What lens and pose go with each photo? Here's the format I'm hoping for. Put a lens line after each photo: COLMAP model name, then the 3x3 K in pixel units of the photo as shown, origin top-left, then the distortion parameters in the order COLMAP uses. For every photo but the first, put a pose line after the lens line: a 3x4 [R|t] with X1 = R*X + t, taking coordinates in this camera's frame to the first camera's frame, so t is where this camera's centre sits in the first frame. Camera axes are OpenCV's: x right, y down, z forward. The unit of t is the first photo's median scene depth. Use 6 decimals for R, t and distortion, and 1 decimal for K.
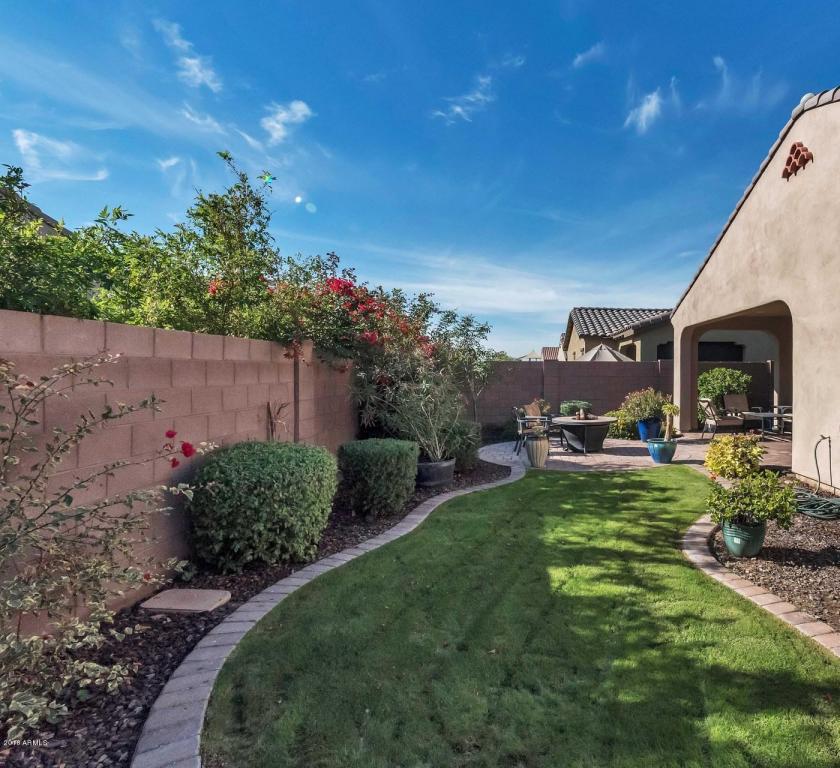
lens RADIAL K [[557.9, 0, 419.1], [0, 557.9, 371.5], [0, 0, 1]] dist [-0.001542, -0.001831]
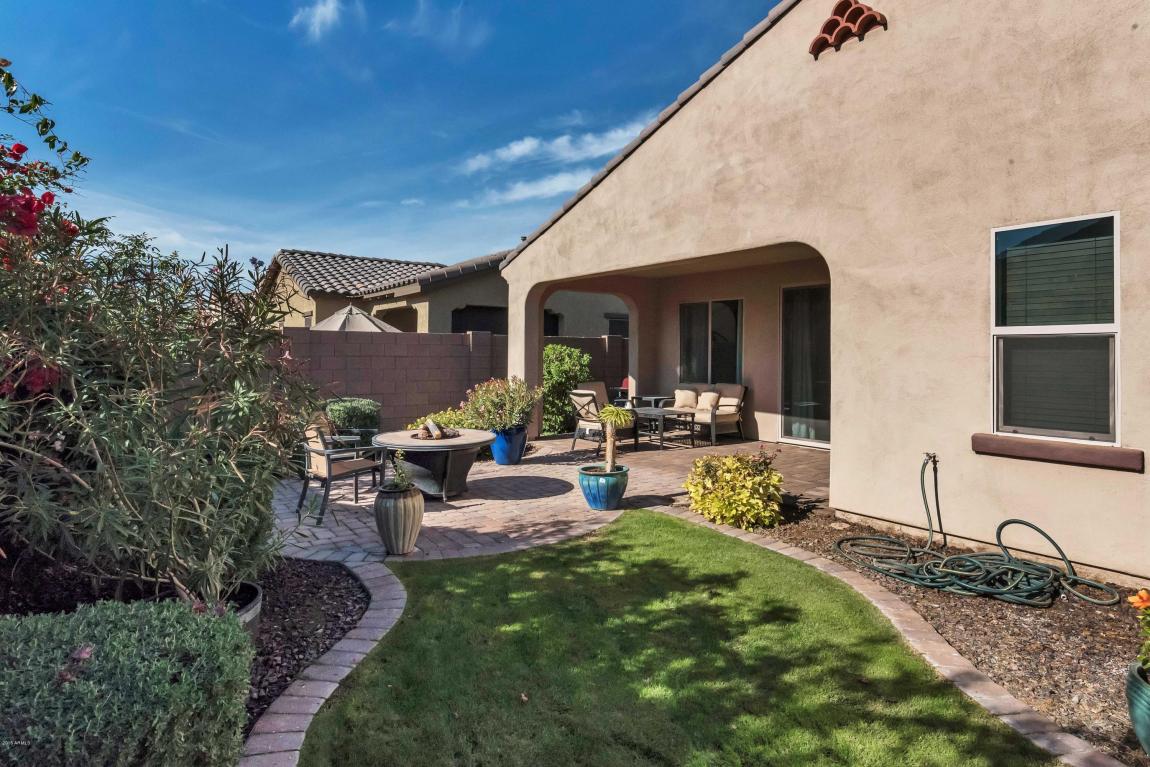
lens RADIAL K [[721.2, 0, 573.9], [0, 721.2, 344.1], [0, 0, 1]] dist [0.008632, -0.001920]
pose [[0.742701, 0.009958, 0.669550, -0.093745], [-0.006634, 0.999950, -0.007514, -0.000741], [-0.669591, 0.001139, 0.742729, 0.487114]]
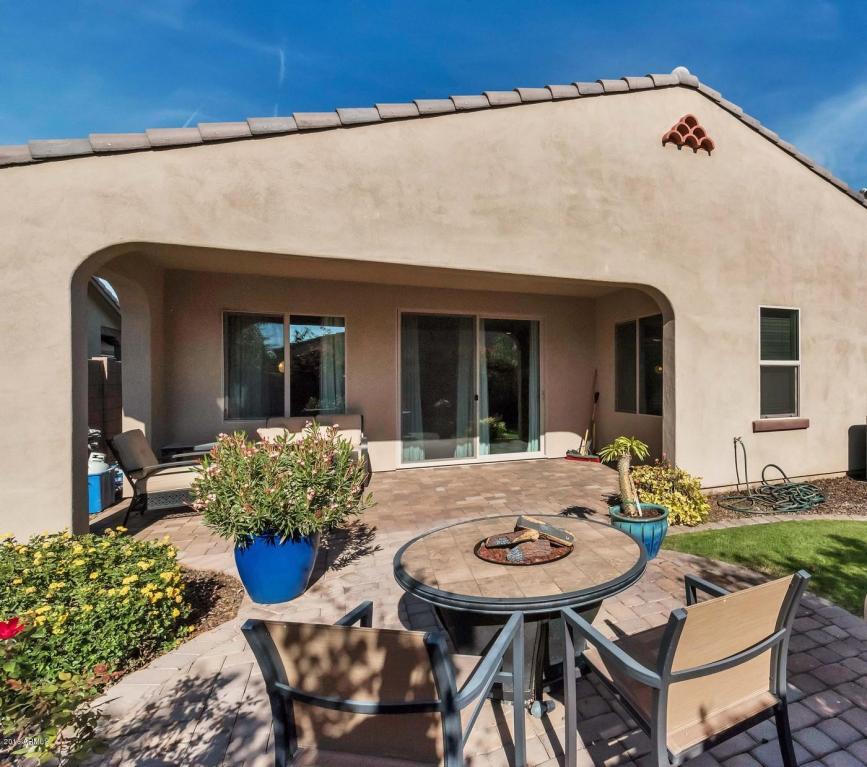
lens RADIAL K [[603.0, 0, 433.5], [0, 603.0, 383.5], [0, 0, 1]] dist [0.000855, -0.001338]
pose [[-0.585708, -0.007462, 0.810488, 0.114791], [0.000934, 0.999951, 0.009881, 0.002812], [-0.810522, 0.006545, -0.585672, 1.556858]]
